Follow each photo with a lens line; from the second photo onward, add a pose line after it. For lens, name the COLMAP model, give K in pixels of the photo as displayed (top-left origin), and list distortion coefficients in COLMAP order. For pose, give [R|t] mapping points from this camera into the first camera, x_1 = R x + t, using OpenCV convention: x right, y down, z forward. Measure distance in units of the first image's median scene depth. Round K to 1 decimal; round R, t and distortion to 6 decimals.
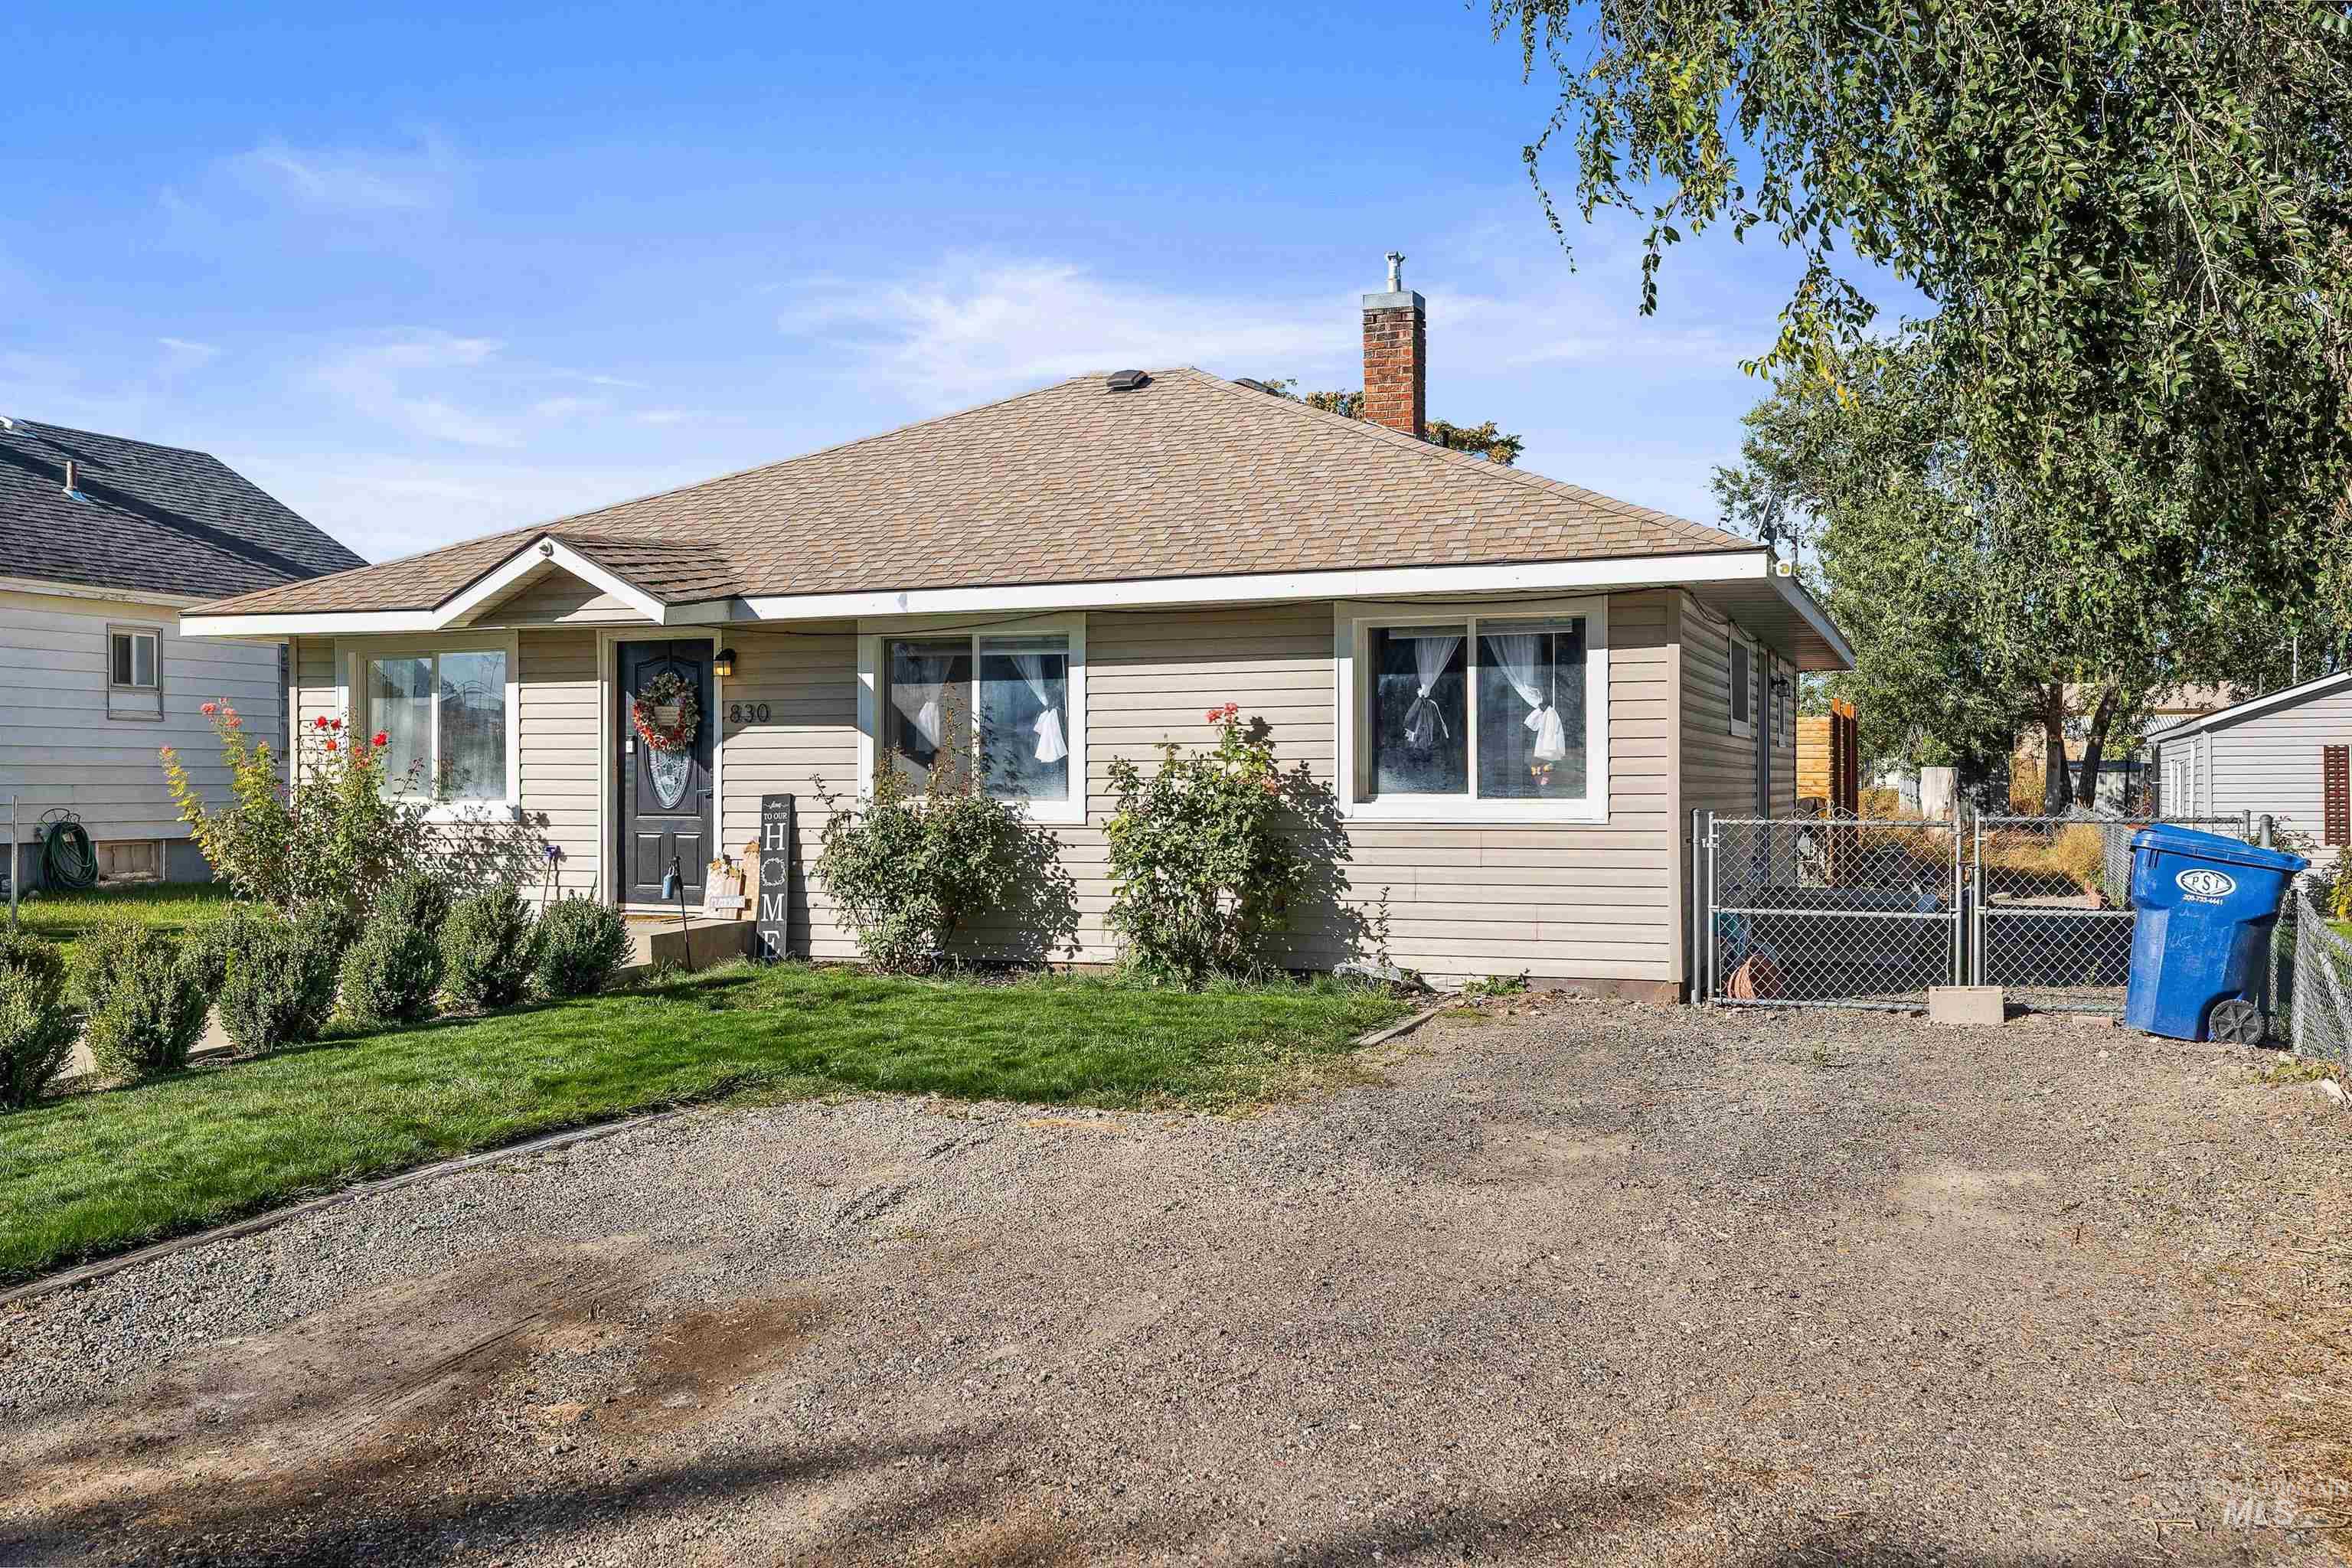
lens RADIAL K [[2073.0, 0, 1176.3], [0, 2073.0, 790.1], [0, 0, 1]] dist [0.013084, 0.004704]
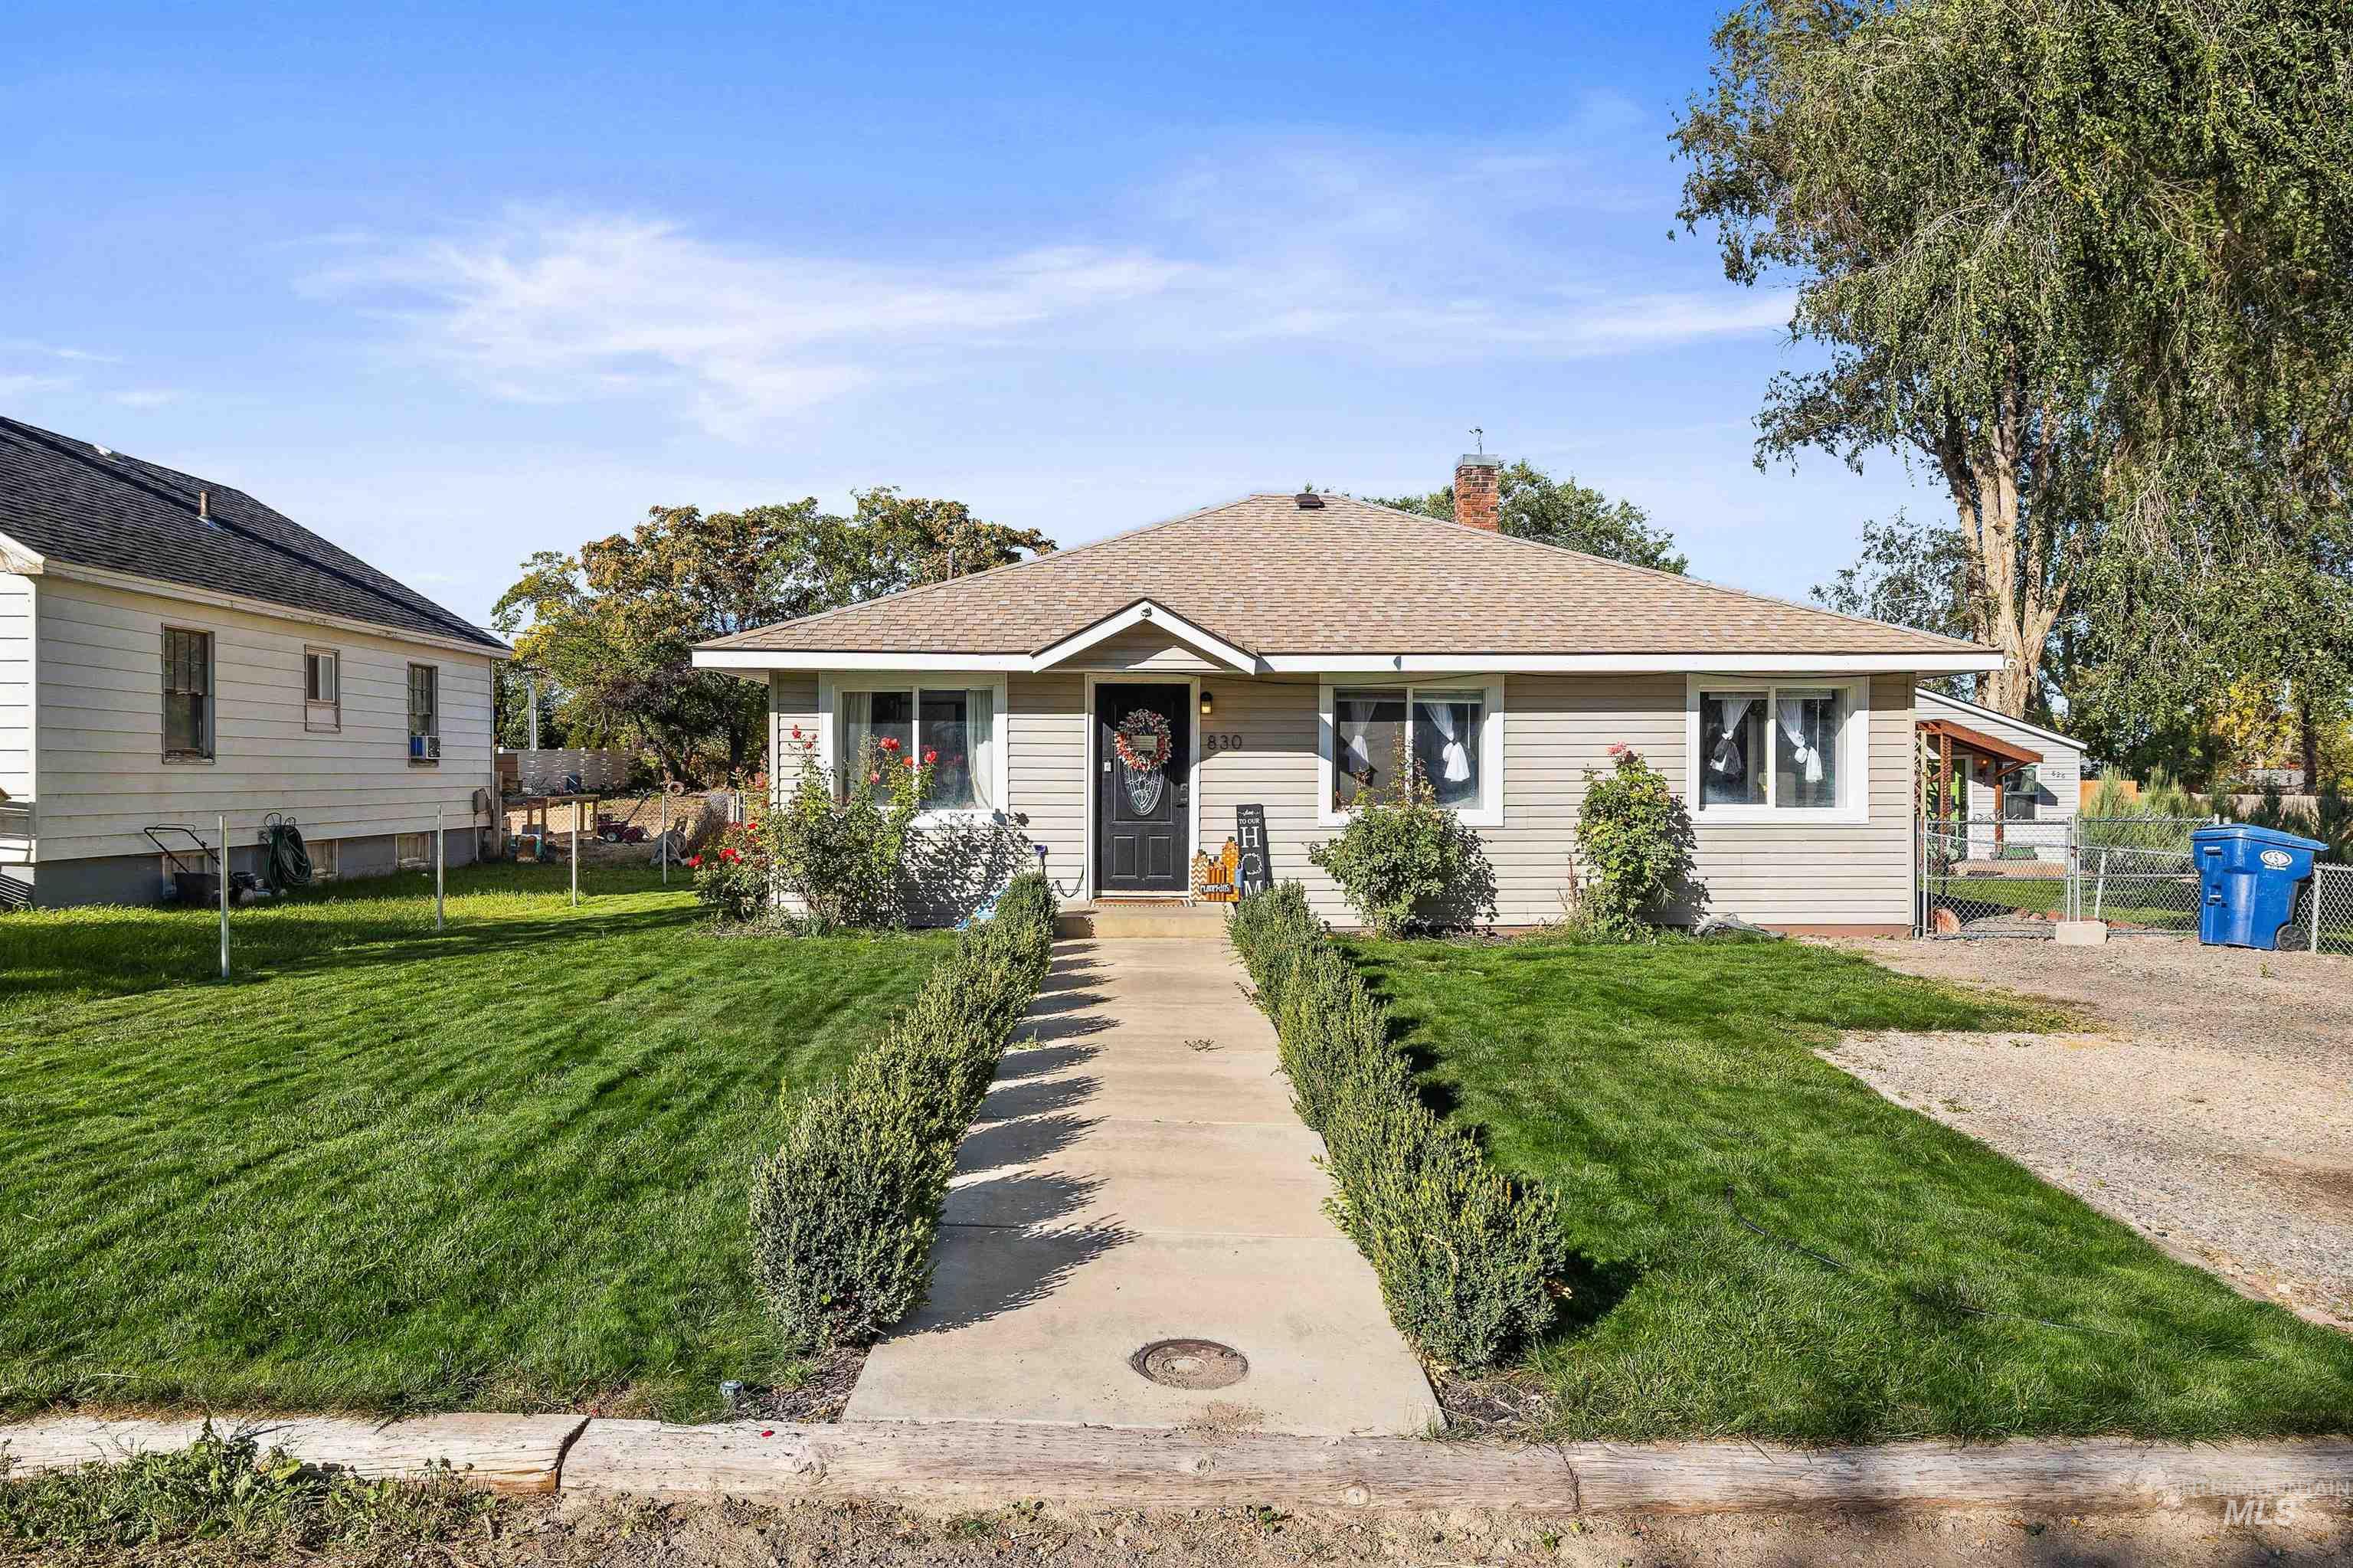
lens RADIAL K [[1449.3, 0, 1166.8], [0, 1449.3, 780.1], [0, 0, 1]] dist [-0.002045, 0.001358]
pose [[0.921508, 0.002653, 0.388350, -0.597234], [-0.001861, 0.999995, -0.002416, -0.011024], [-0.388355, 0.001504, 0.921509, 0.177444]]
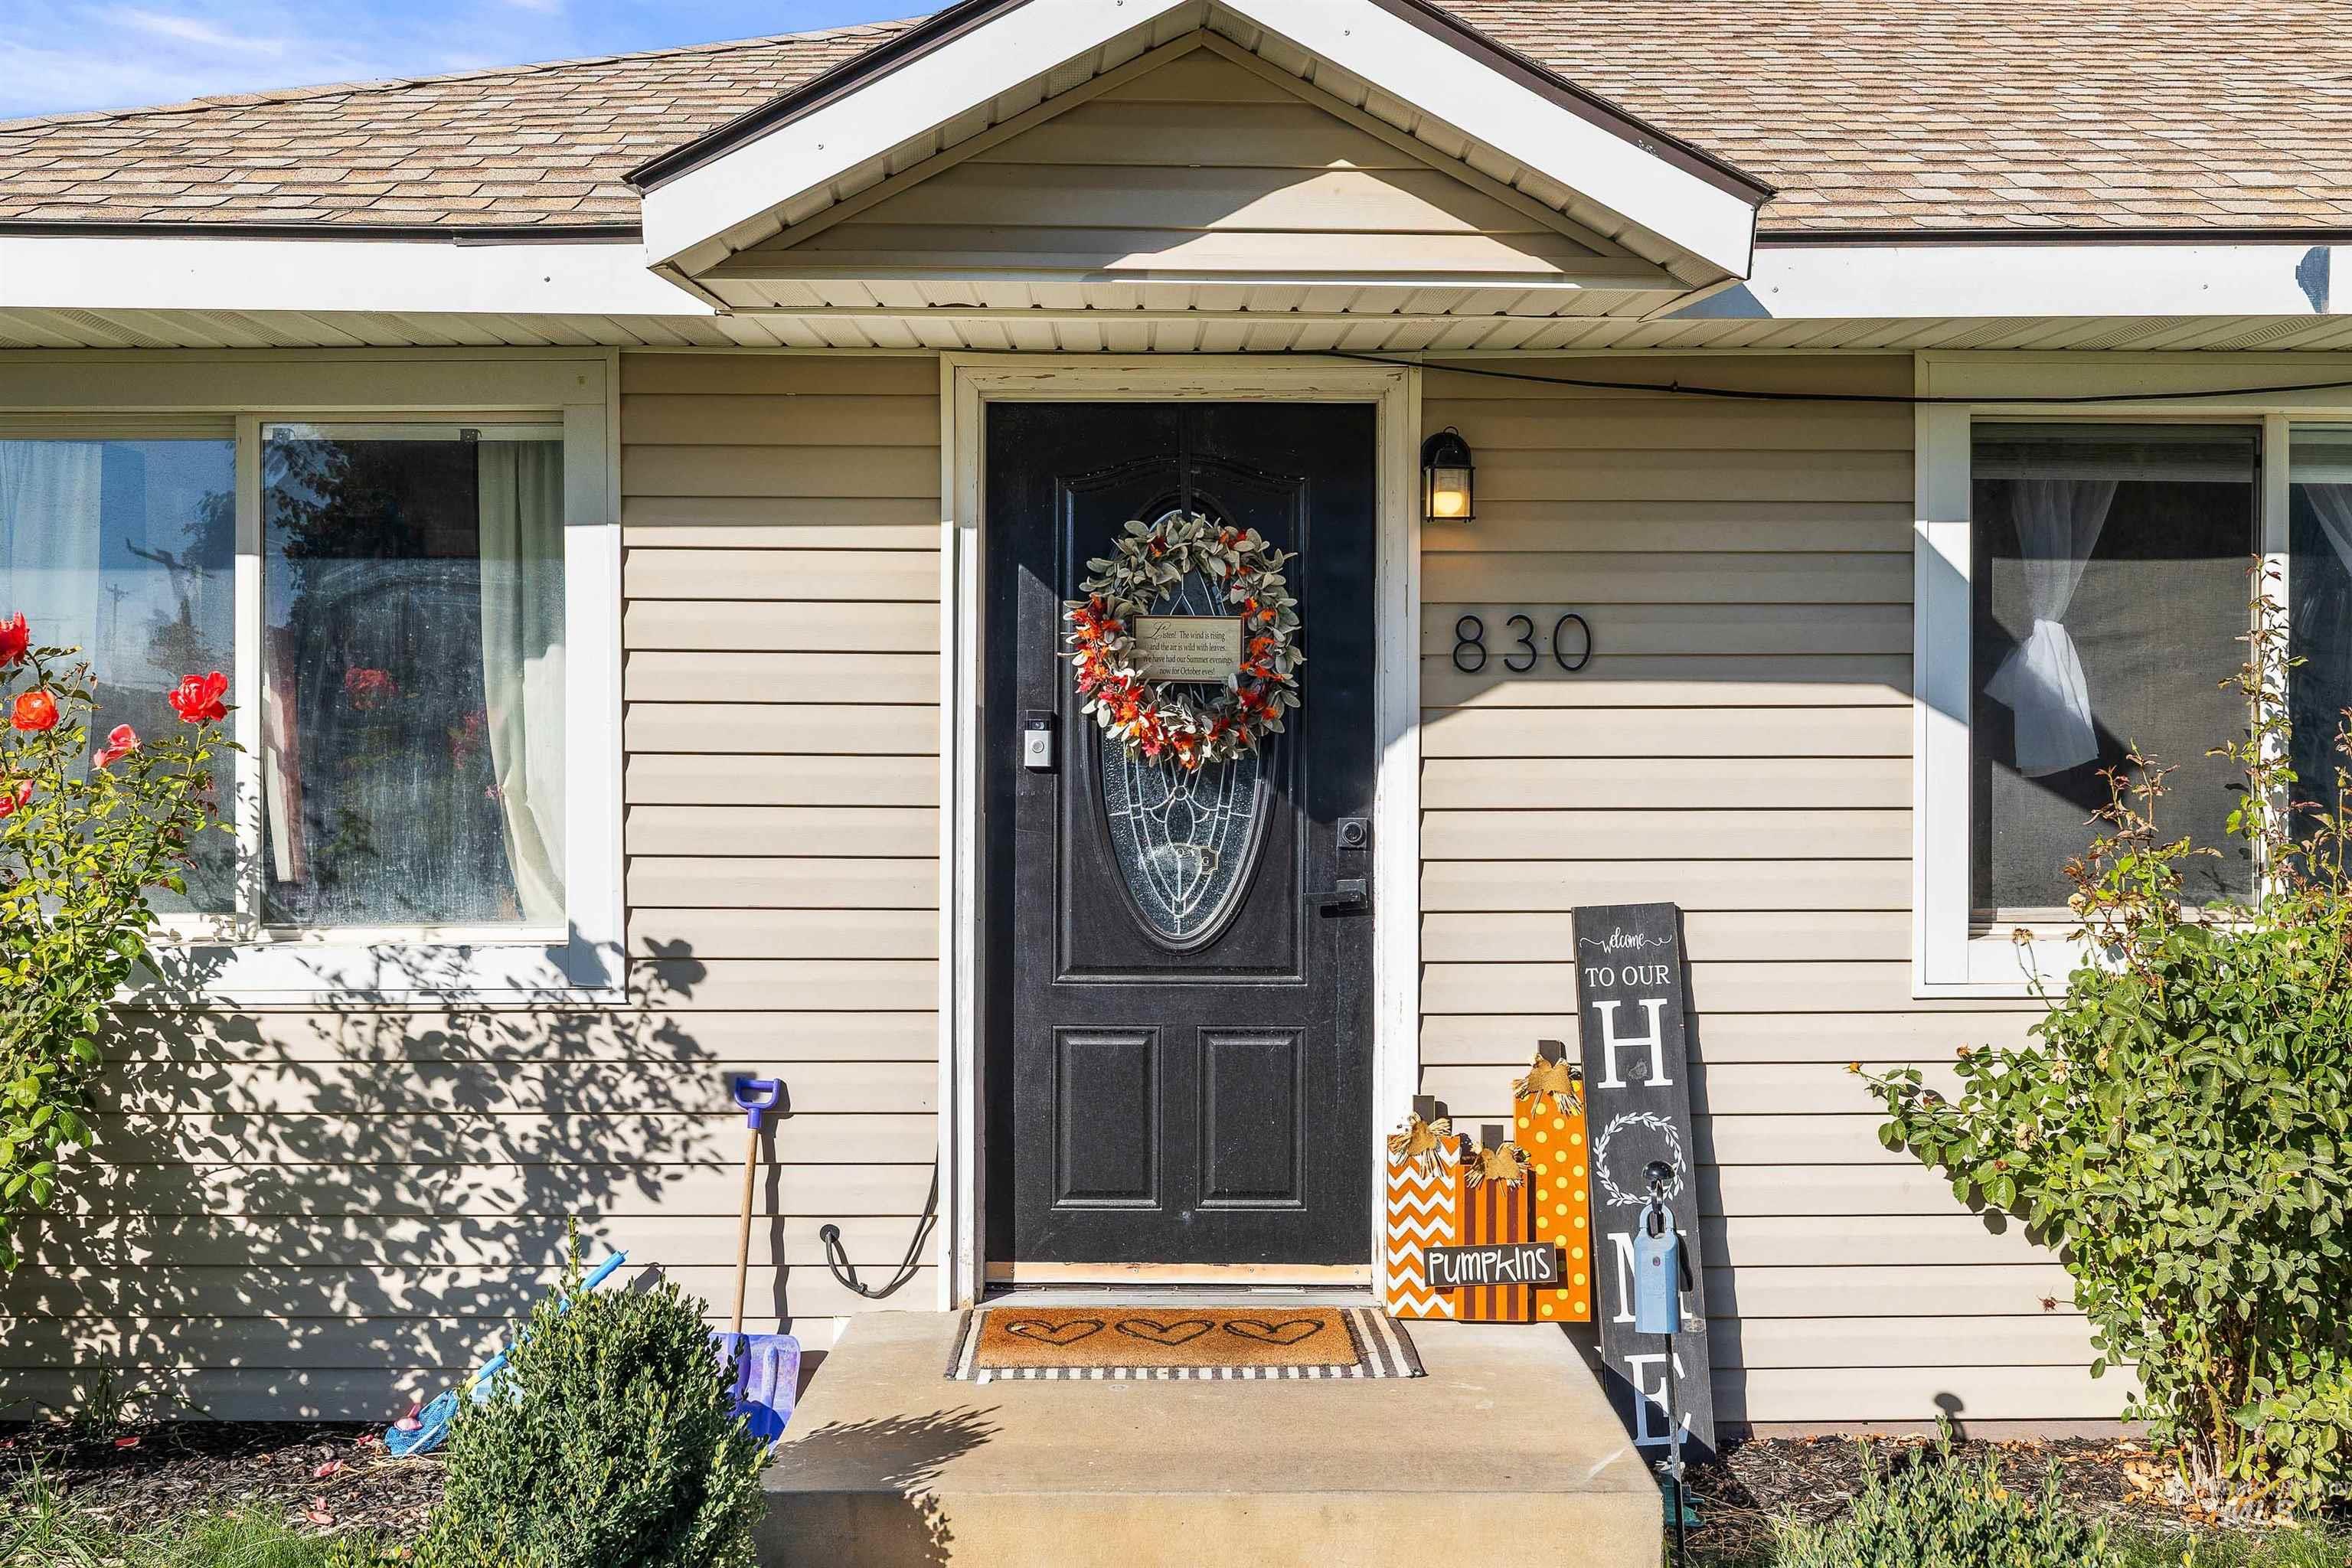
lens RADIAL K [[2255.2, 0, 1188.4], [0, 2255.2, 782.4], [0, 0, 1]] dist [-0.042836, 0.000000]
pose [[0.926947, 0.000221, 0.375193, -0.381076], [0.000192, 0.999999, -0.001063, -0.015987], [-0.375193, 0.001058, 0.926946, 0.713687]]
